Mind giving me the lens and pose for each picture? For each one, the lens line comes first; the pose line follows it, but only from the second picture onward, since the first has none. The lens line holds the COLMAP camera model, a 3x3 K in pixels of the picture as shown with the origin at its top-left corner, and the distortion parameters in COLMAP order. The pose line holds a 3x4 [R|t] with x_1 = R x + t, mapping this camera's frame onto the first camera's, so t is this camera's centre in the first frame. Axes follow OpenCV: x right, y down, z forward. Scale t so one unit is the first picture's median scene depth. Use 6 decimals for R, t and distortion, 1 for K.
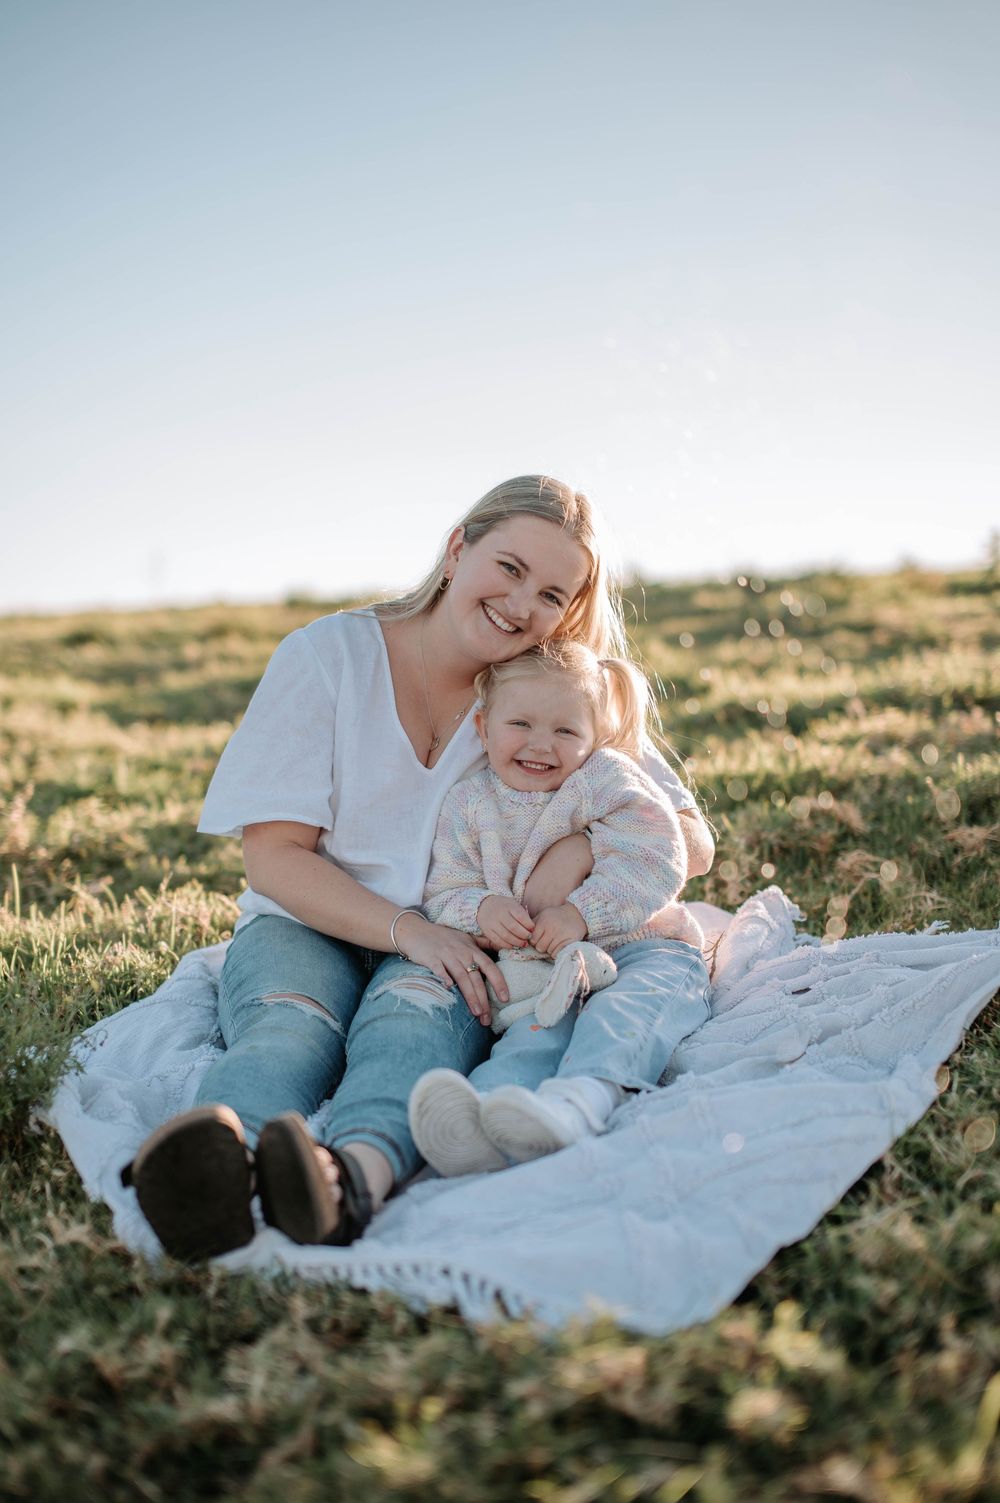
lens RADIAL K [[2152.1, 0, 493.8], [0, 2152.1, 753.0], [0, 0, 1]] dist [-0.077399, 0.000000]
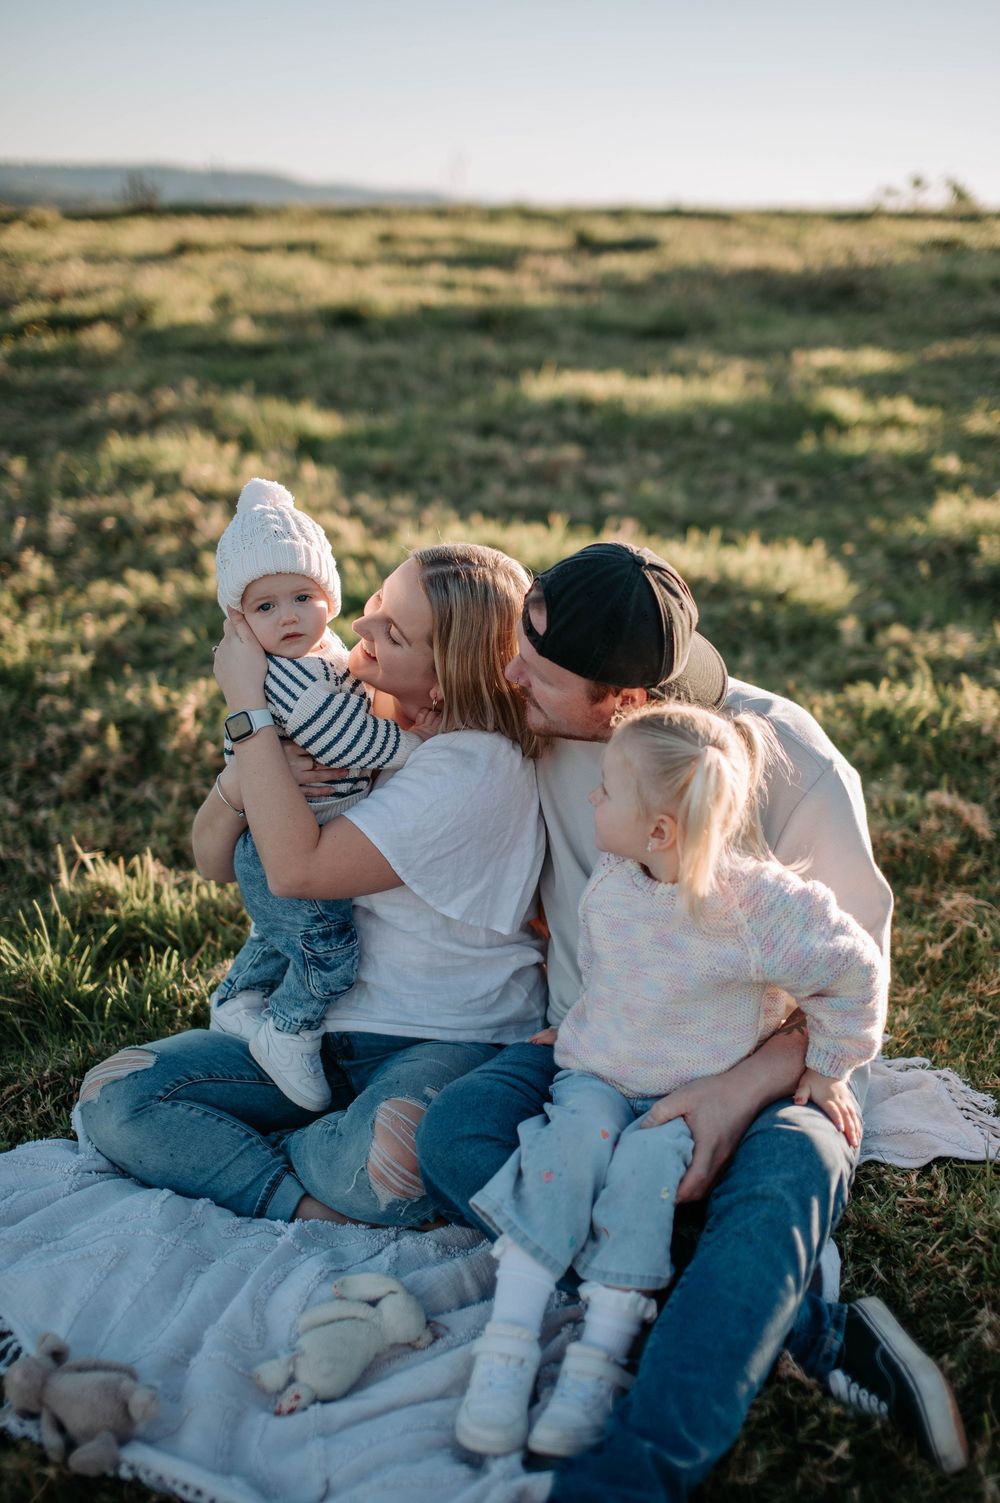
lens RADIAL K [[2152.1, 0, 493.0], [0, 2152.1, 750.7], [0, 0, 1]] dist [-0.077399, 0.000000]
pose [[0.988079, 0.081205, -0.130791, 0.075513], [-0.053807, 0.978149, 0.200823, -0.204138], [0.144241, -0.191391, 0.970857, -0.000336]]
